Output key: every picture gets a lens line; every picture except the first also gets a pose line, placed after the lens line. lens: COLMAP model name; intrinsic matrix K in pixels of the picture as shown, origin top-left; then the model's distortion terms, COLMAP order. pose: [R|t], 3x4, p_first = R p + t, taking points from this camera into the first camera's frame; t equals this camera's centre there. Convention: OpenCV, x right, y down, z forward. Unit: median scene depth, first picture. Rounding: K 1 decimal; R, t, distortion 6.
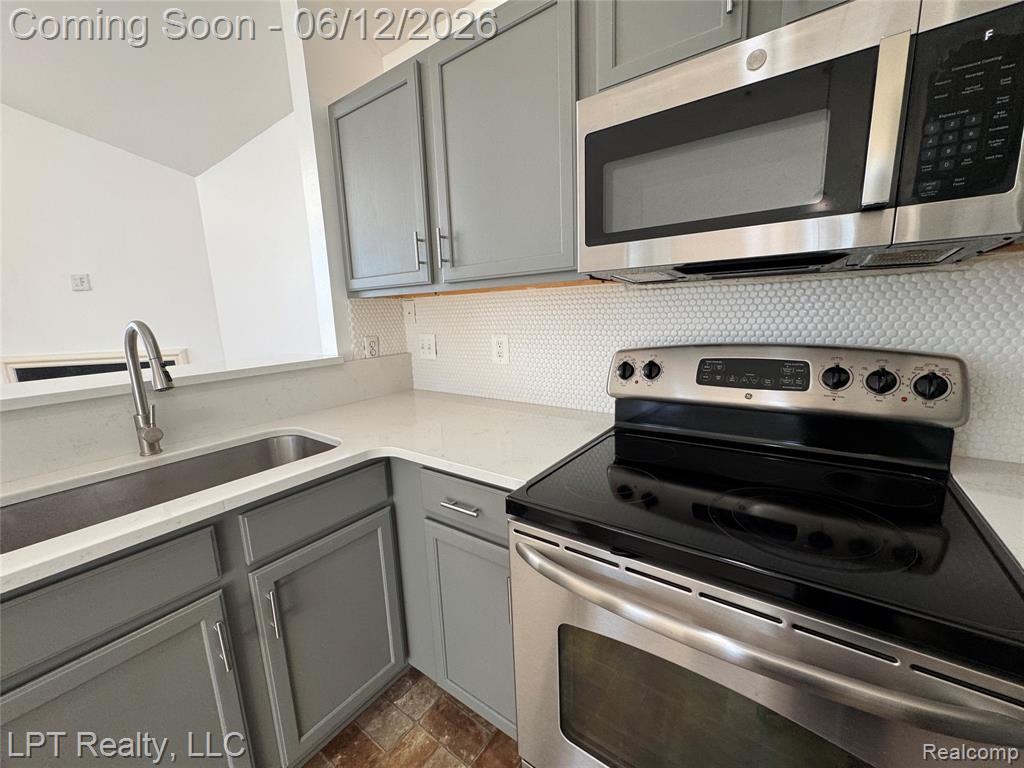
lens RADIAL K [[407.9, 0, 511.0], [0, 407.9, 384.9], [0, 0, 1]] dist [-0.004272, 0.000187]
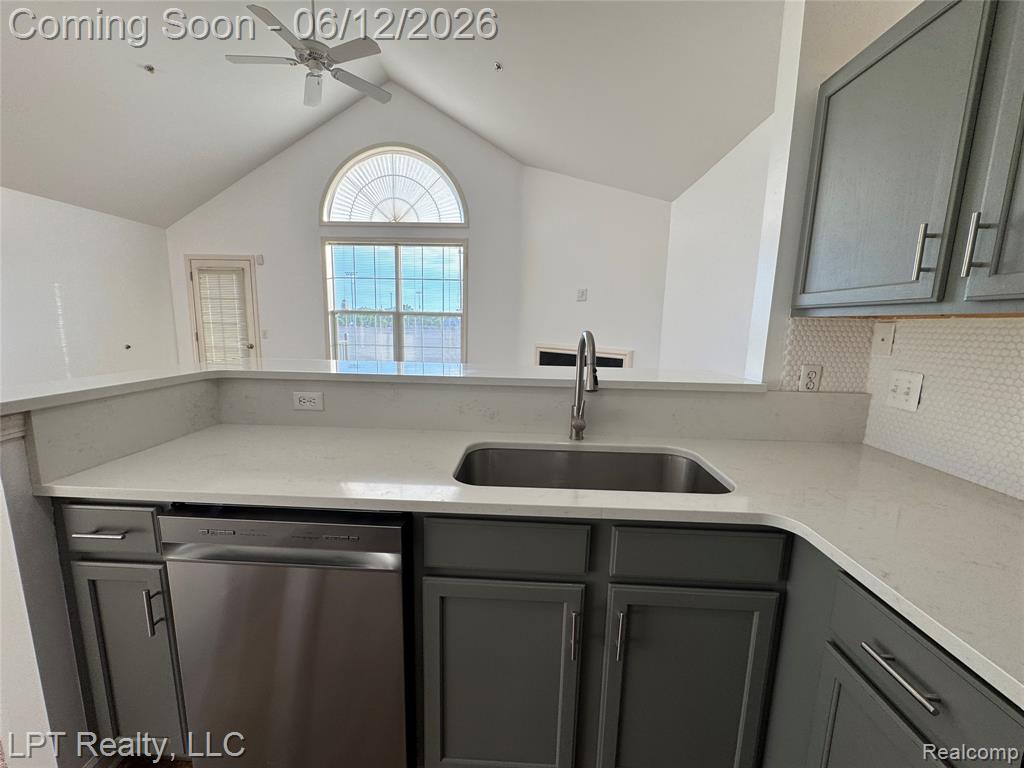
lens RADIAL K [[407.9, 0, 511.0], [0, 407.9, 384.9], [0, 0, 1]] dist [-0.004272, 0.000187]
pose [[0.551354, 0.176090, -0.815476, -0.023098], [-0.194257, 0.977701, 0.079780, -0.045945], [0.811340, 0.114425, 0.573266, 0.116688]]
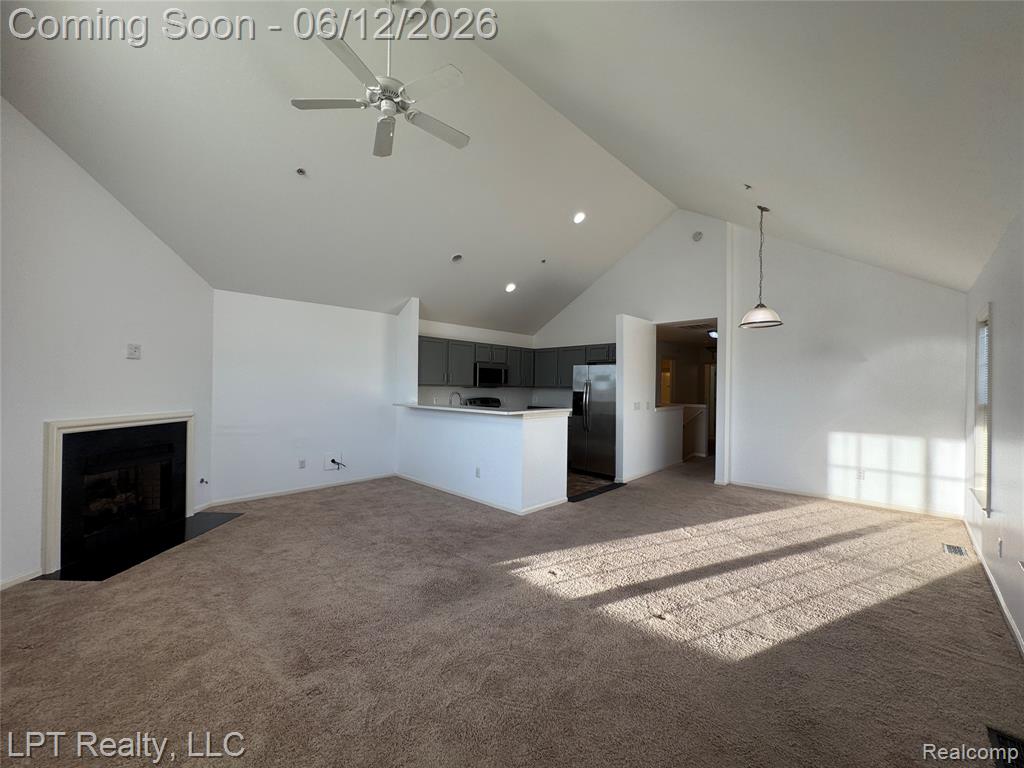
lens RADIAL K [[402.3, 0, 510.4], [0, 402.3, 386.1], [0, 0, 1]] dist [-0.001507, 0.000030]
pose [[0.151831, 0.041578, 0.987532, -5.234246], [0.158388, 0.985180, -0.065831, 0.195192], [-0.975633, 0.166408, 0.142995, -0.368762]]
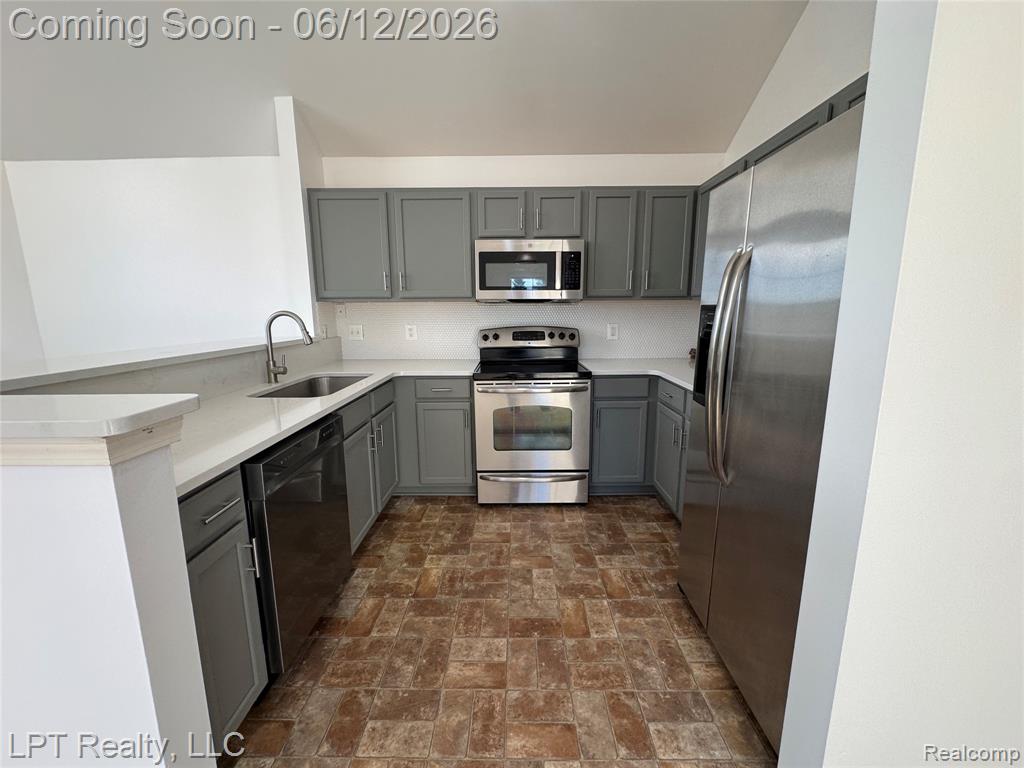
lens RADIAL K [[407.9, 0, 511.0], [0, 407.9, 384.9], [0, 0, 1]] dist [-0.004272, 0.000187]
pose [[0.811257, -0.068818, 0.580626, -1.066503], [0.079540, 0.996807, 0.007012, 0.249915], [-0.579254, 0.040495, 0.814140, -1.119417]]
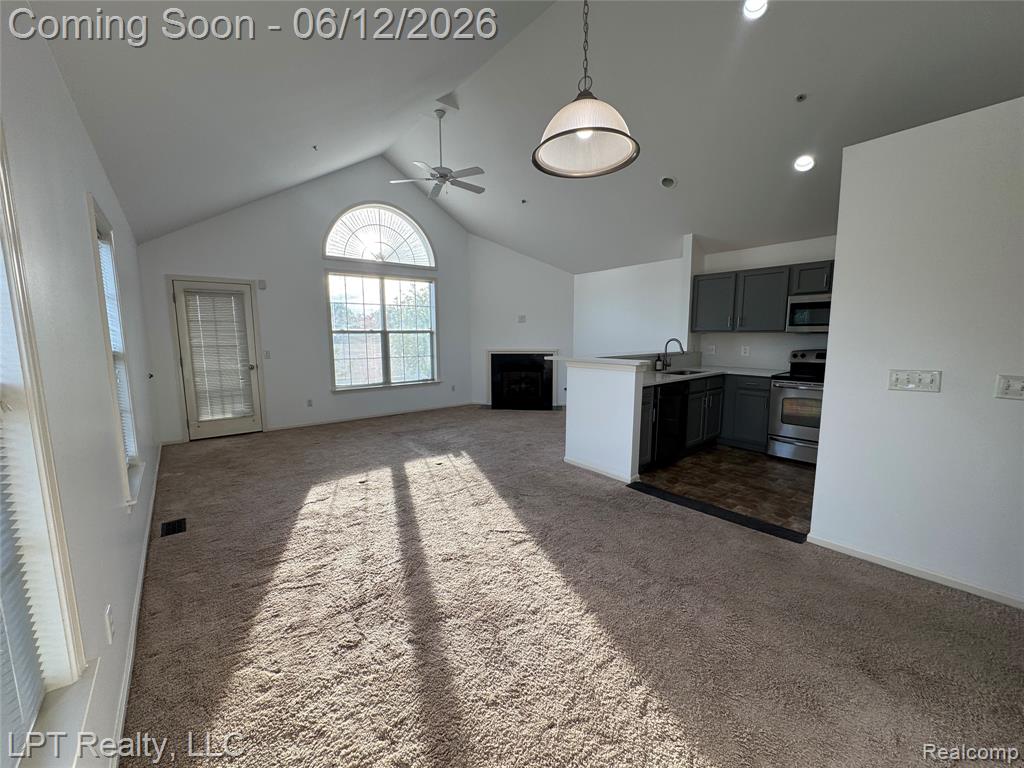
lens RADIAL K [[402.3, 0, 510.4], [0, 402.3, 386.1], [0, 0, 1]] dist [-0.001507, 0.000030]
pose [[0.965009, 0.067275, -0.253442, -1.330991], [-0.078382, 0.996344, -0.033973, 0.587678], [0.250230, 0.052650, 0.966754, -3.326513]]
